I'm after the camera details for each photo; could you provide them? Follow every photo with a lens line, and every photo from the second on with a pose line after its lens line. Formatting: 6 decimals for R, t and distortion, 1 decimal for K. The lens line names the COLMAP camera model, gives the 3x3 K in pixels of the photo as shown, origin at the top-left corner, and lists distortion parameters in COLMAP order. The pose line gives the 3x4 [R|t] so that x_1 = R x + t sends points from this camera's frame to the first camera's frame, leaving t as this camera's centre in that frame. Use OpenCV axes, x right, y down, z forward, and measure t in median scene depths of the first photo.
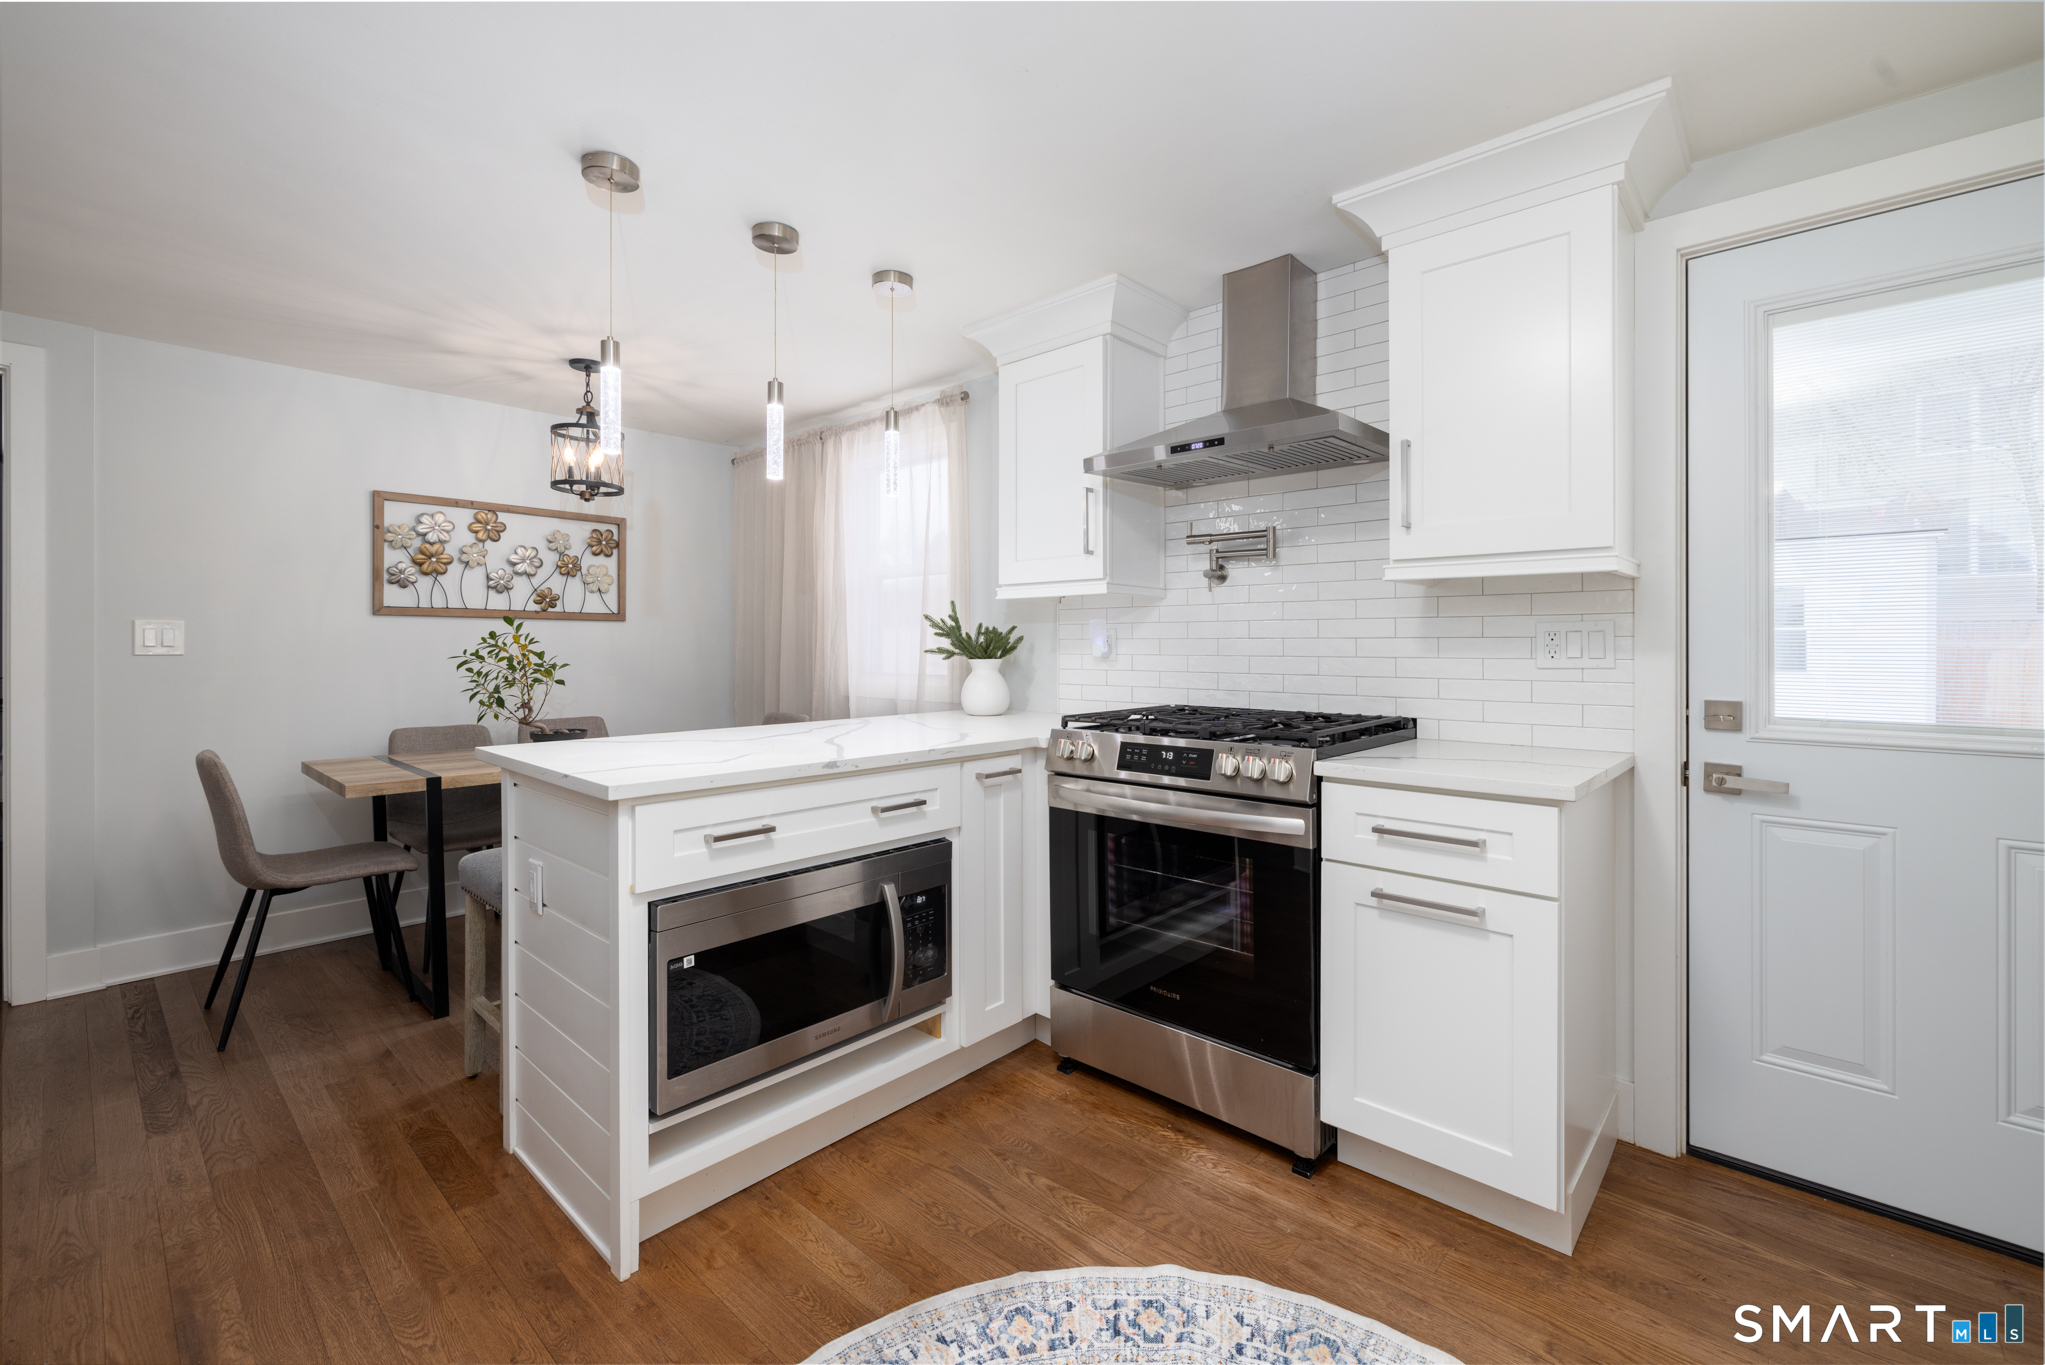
lens RADIAL K [[865.1, 0, 1026.6], [0, 865.1, 658.5], [0, 0, 1]] dist [0.000112, 0.000011]
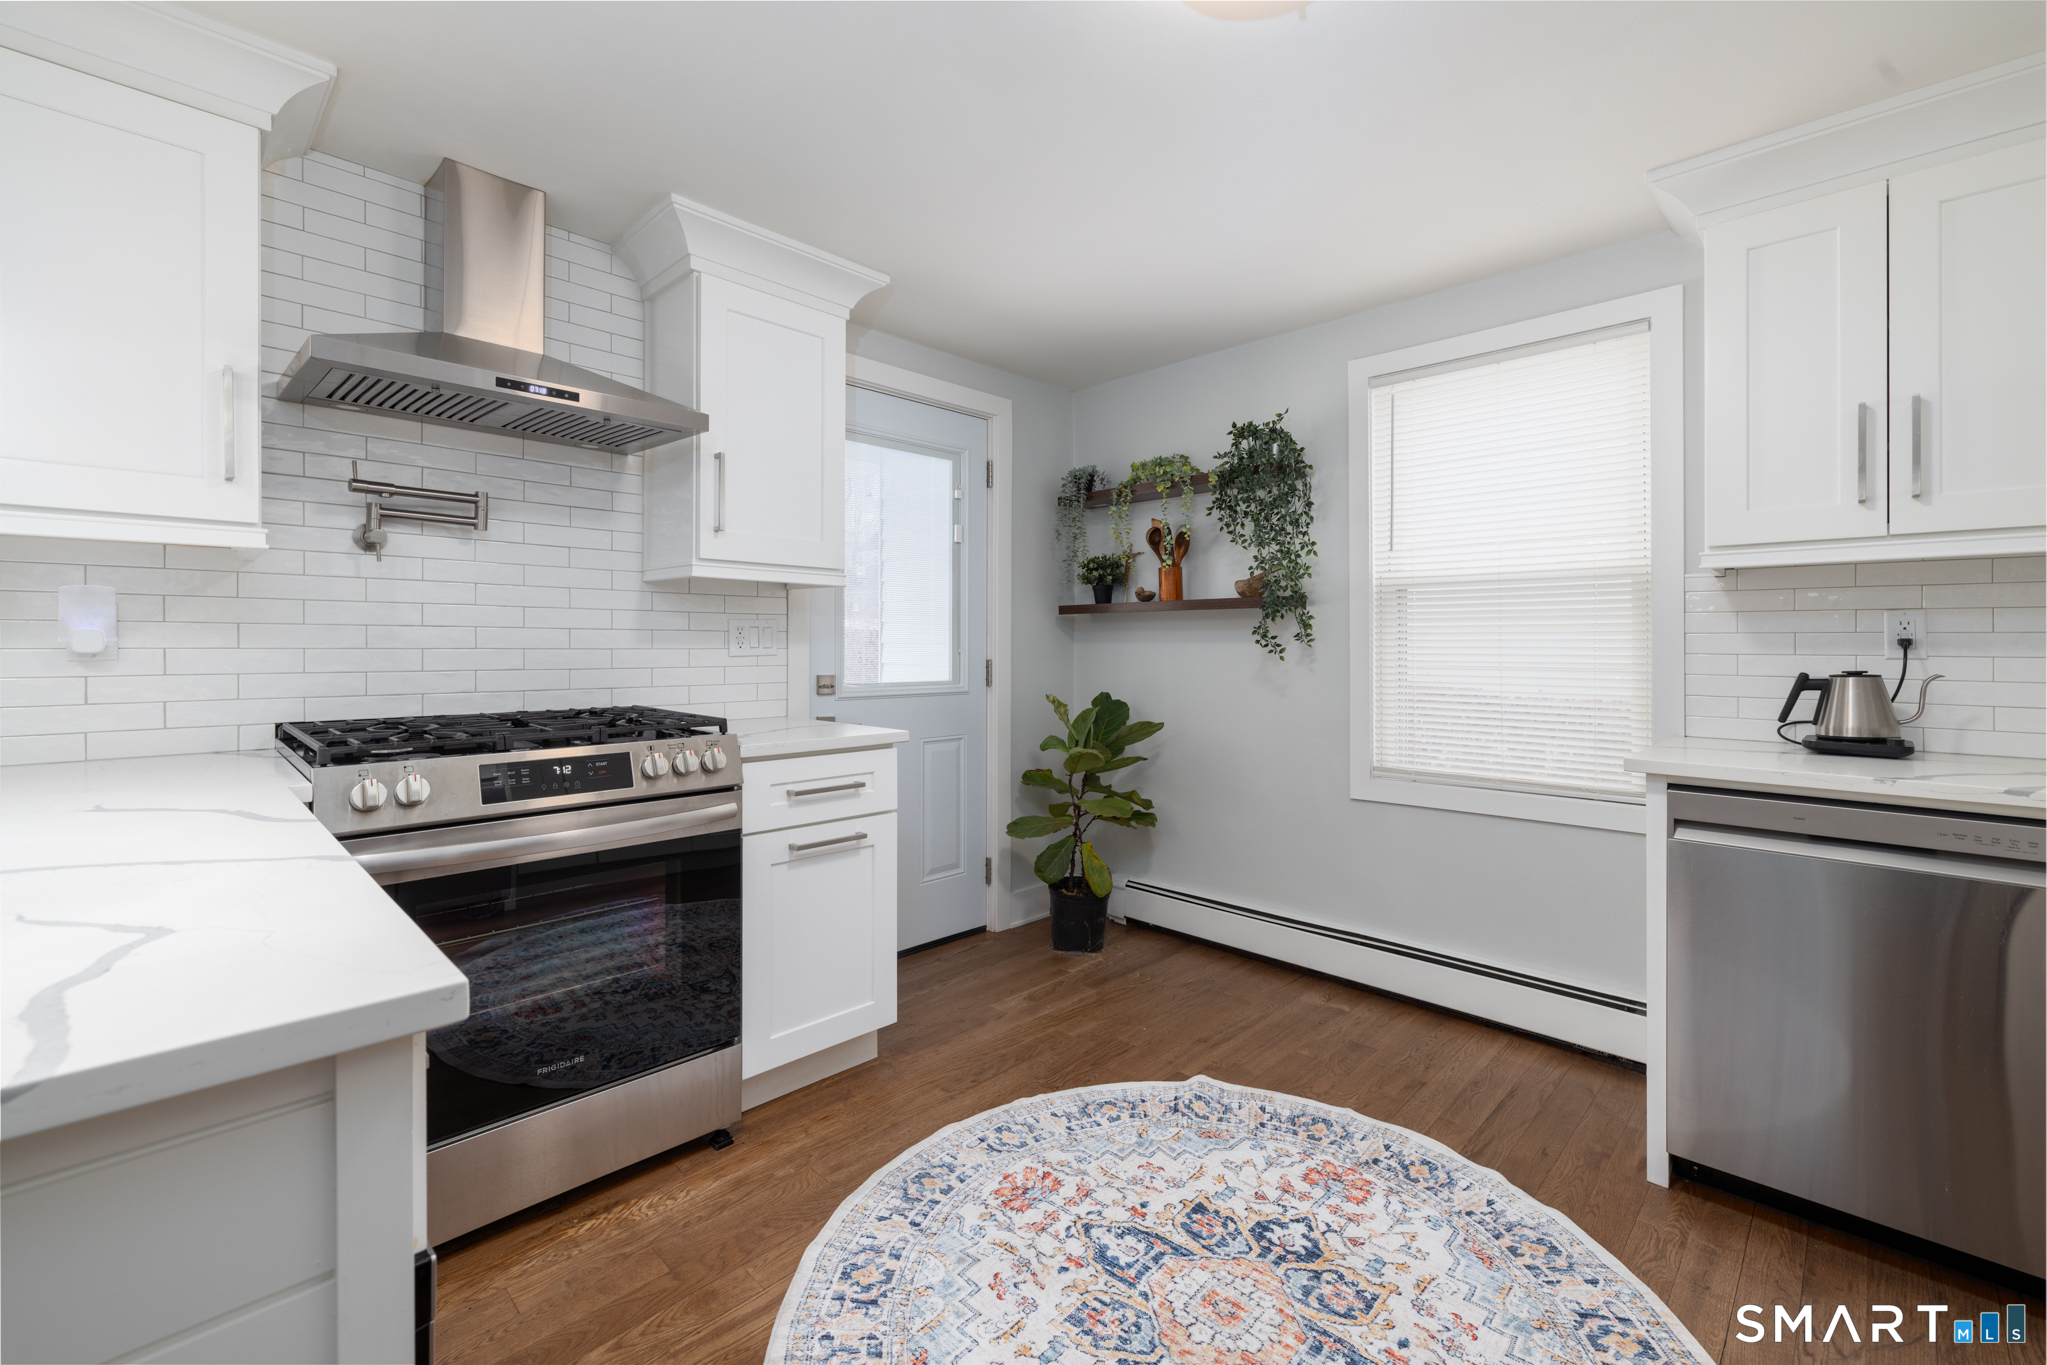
lens RADIAL K [[865.9, 0, 1027.6], [0, 865.9, 658.5], [0, 0, 1]] dist [0.000112, 0.000011]
pose [[0.032561, -0.016109, 0.999340, -0.688999], [0.011585, 0.999809, 0.015739, -0.000183], [-0.999403, 0.011065, 0.032742, 0.588624]]
